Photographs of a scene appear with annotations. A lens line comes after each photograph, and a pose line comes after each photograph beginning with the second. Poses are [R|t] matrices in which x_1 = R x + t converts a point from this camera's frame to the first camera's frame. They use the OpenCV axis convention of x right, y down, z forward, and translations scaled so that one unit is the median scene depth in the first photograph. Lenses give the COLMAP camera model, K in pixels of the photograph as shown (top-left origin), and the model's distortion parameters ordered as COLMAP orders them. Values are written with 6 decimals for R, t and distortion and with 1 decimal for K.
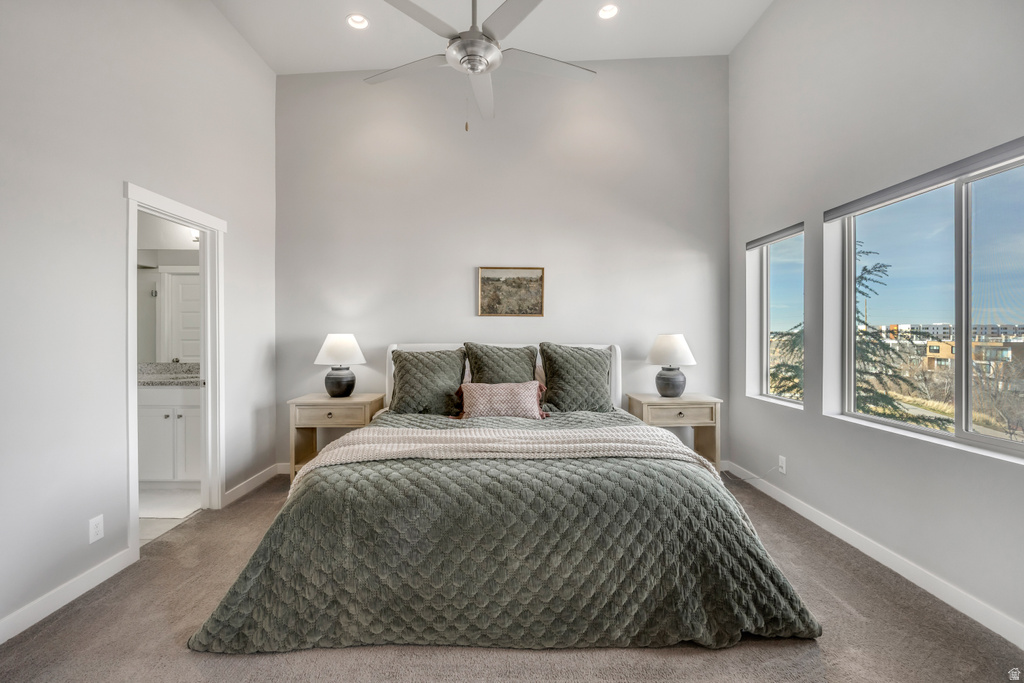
lens RADIAL K [[446.1, 0, 511.0], [0, 446.1, 343.5], [0, 0, 1]] dist [-0.008753, -0.000424]
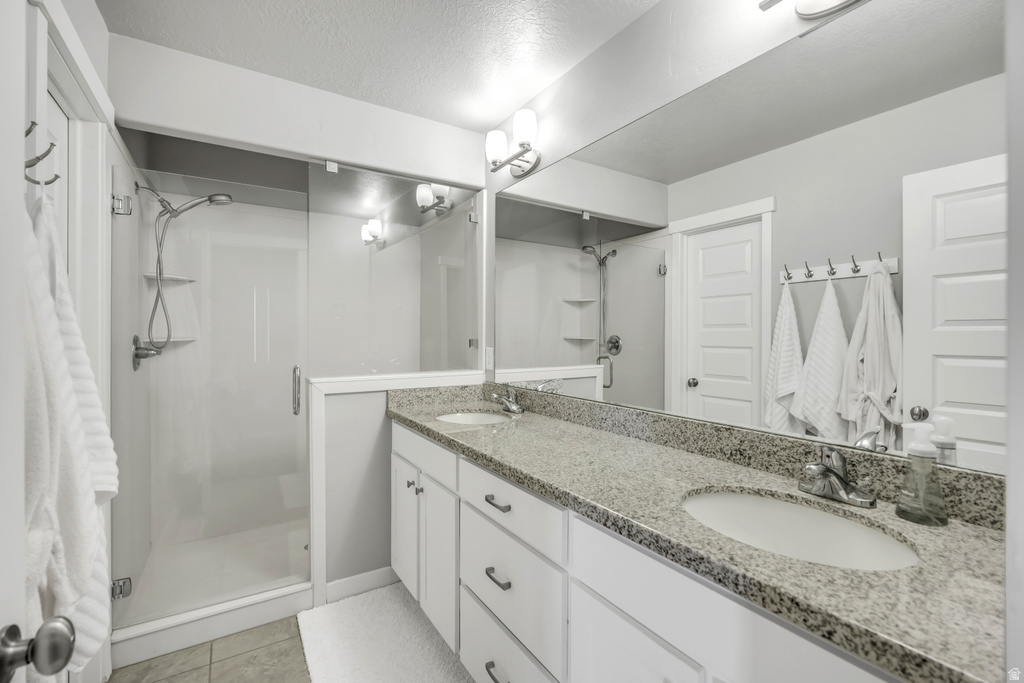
lens RADIAL K [[446.1, 0, 509.7], [0, 446.1, 340.4], [0, 0, 1]] dist [-0.008753, -0.000424]
pose [[0.519000, -0.001572, -0.854773, -0.465527], [-0.008980, 0.999933, -0.007292, -0.012019], [0.854727, 0.011461, 0.518951, 0.600107]]
